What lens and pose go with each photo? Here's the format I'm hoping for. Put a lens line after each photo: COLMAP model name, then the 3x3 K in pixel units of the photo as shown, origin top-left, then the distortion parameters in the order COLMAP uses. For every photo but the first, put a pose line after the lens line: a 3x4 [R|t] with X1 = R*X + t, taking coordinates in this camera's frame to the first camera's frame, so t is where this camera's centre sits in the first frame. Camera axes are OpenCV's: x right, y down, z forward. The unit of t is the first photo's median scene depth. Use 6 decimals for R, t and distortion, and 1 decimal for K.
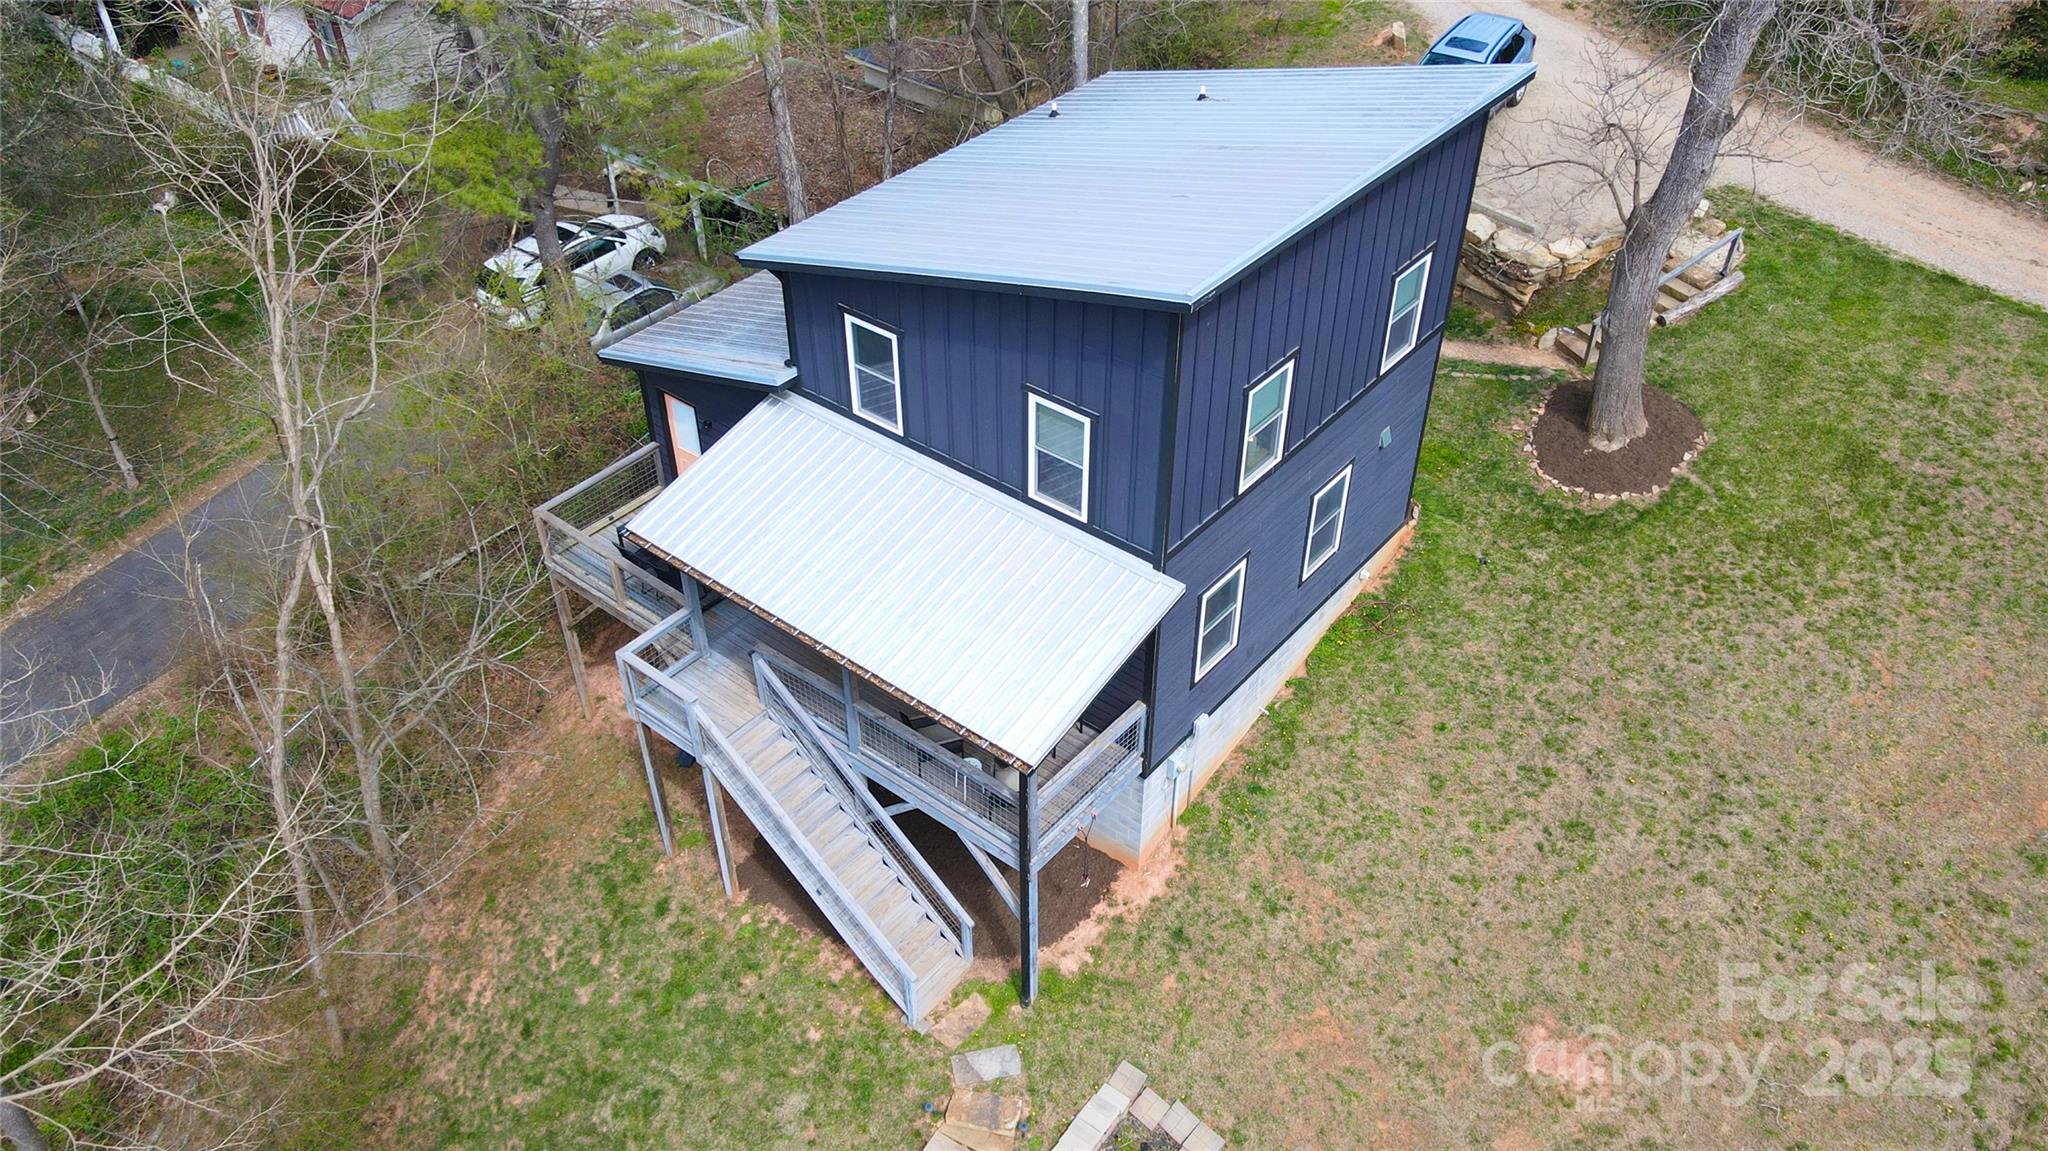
lens RADIAL K [[1506.6, 0, 995.0], [0, 1506.6, 575.1], [0, 0, 1]] dist [0.005814, 0.011172]
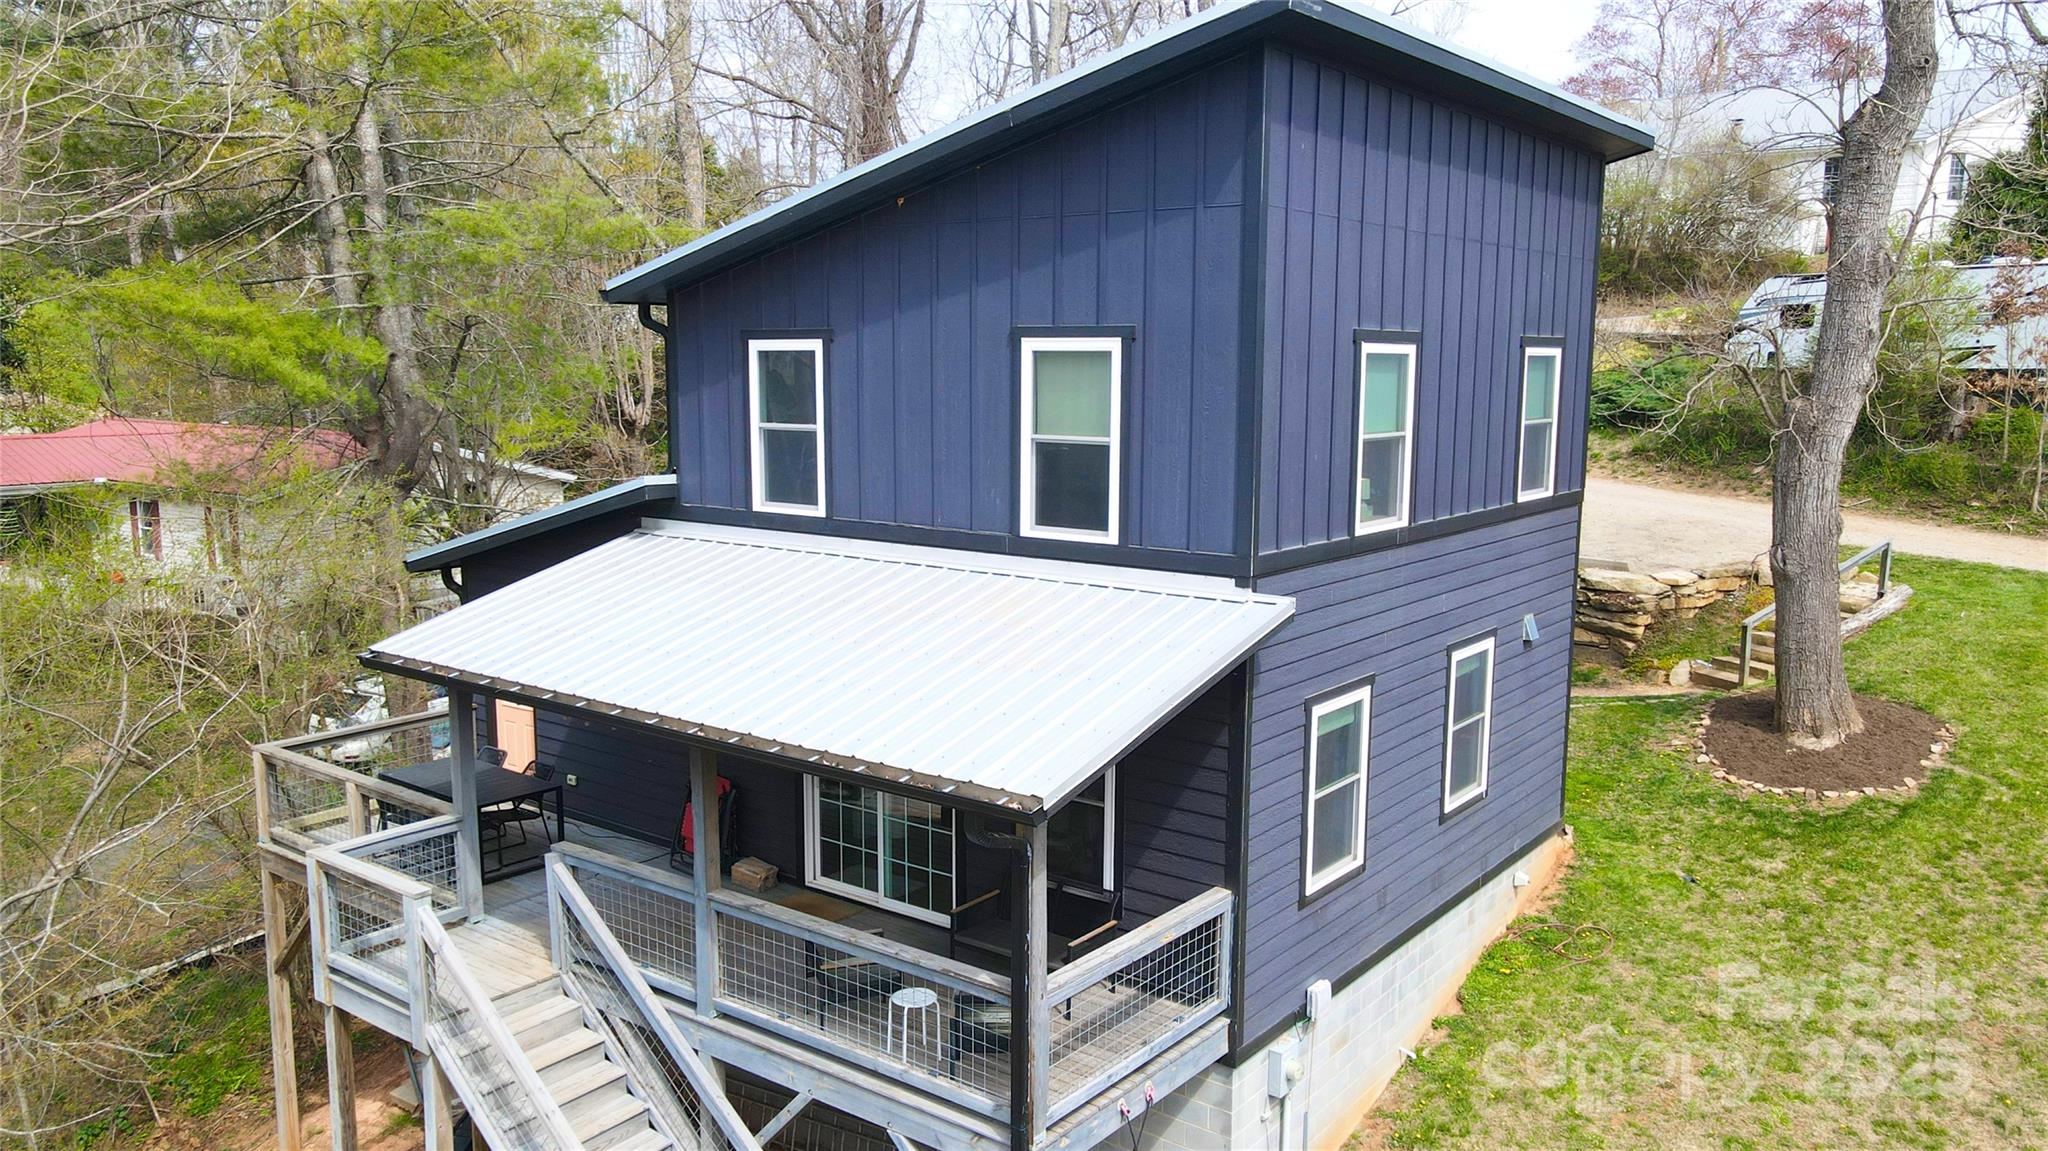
lens RADIAL K [[1506.6, 0, 995.0], [0, 1506.6, 575.1], [0, 0, 1]] dist [0.005814, 0.011172]
pose [[0.999520, 0.013996, 0.027629, -0.004073], [0.002284, 0.856330, -0.516424, 0.229226], [-0.030888, 0.516240, 0.855887, 0.383173]]
